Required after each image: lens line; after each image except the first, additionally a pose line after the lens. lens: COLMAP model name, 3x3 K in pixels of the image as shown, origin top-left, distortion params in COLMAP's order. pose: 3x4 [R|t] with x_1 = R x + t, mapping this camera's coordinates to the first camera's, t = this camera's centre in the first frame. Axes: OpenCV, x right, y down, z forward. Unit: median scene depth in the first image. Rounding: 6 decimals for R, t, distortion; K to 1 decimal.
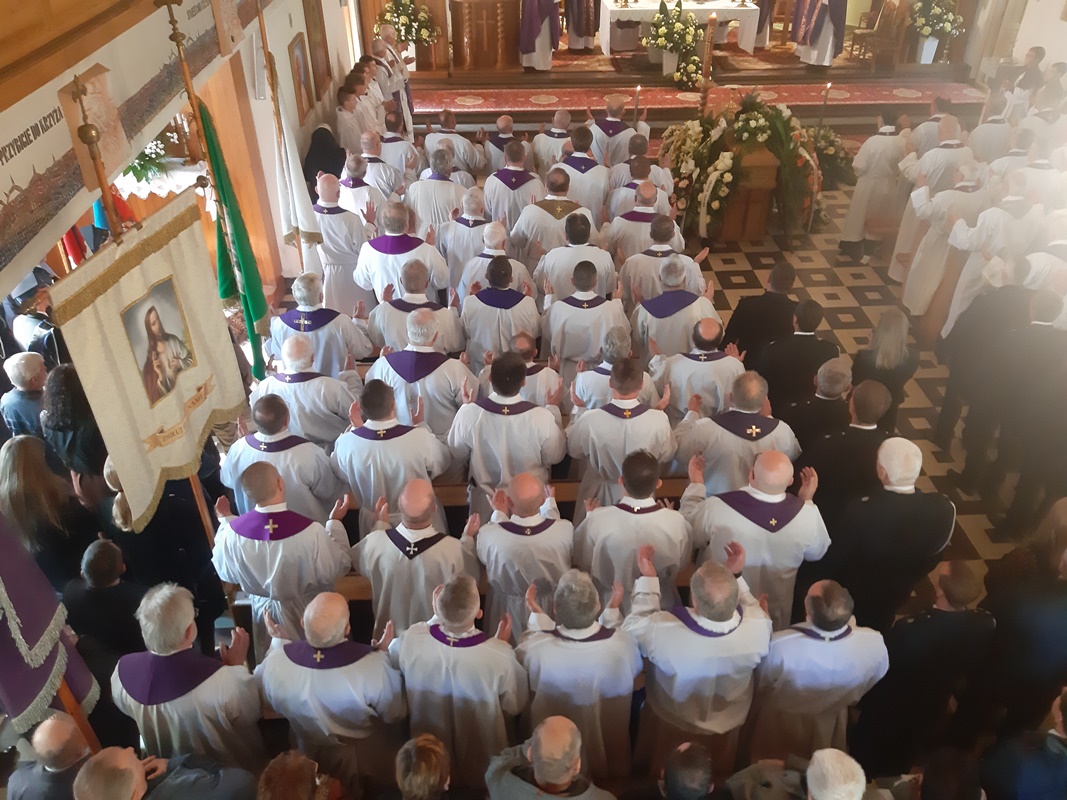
lens RADIAL K [[824.8, 0, 533.5], [0, 824.8, 400.0], [0, 0, 1]] dist [0.002408, -0.000631]
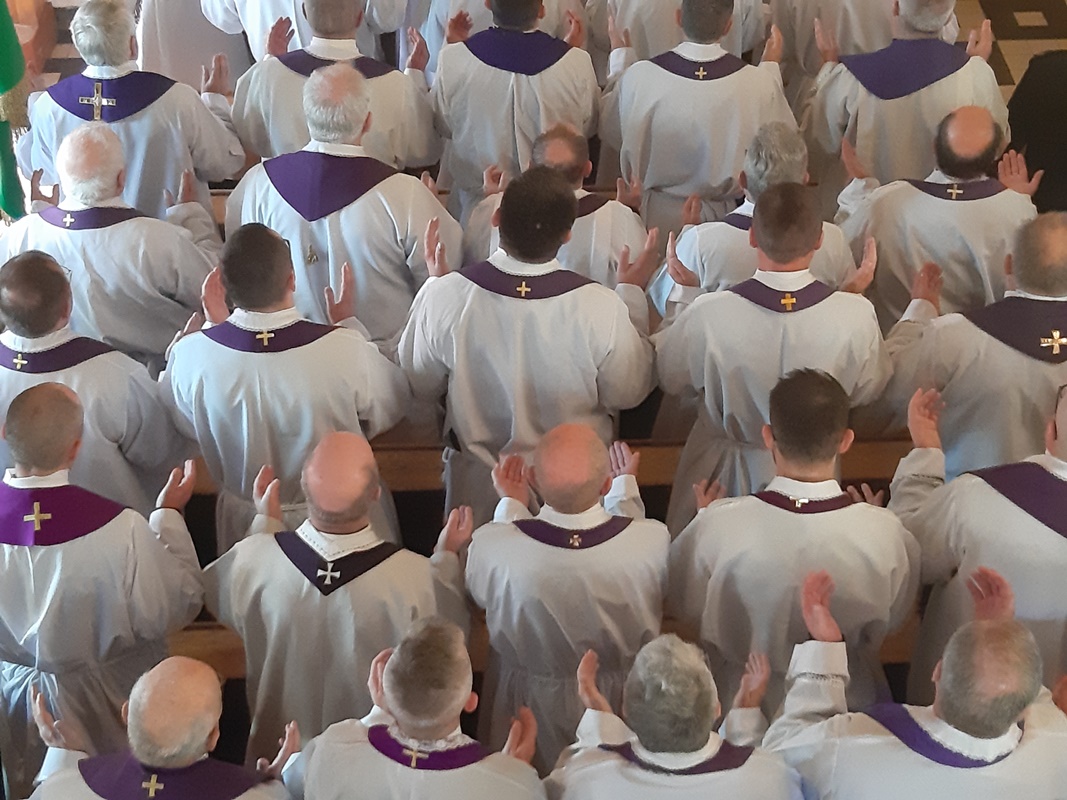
lens RADIAL K [[847.3, 0, 535.8], [0, 847.3, 421.9], [0, 0, 1]] dist [0.038262, 0.003897]
pose [[0.989166, 0.015390, -0.145992, 0.045503], [-0.001758, 0.995660, 0.093051, 0.042469], [0.146791, -0.091786, 0.984900, 0.519136]]
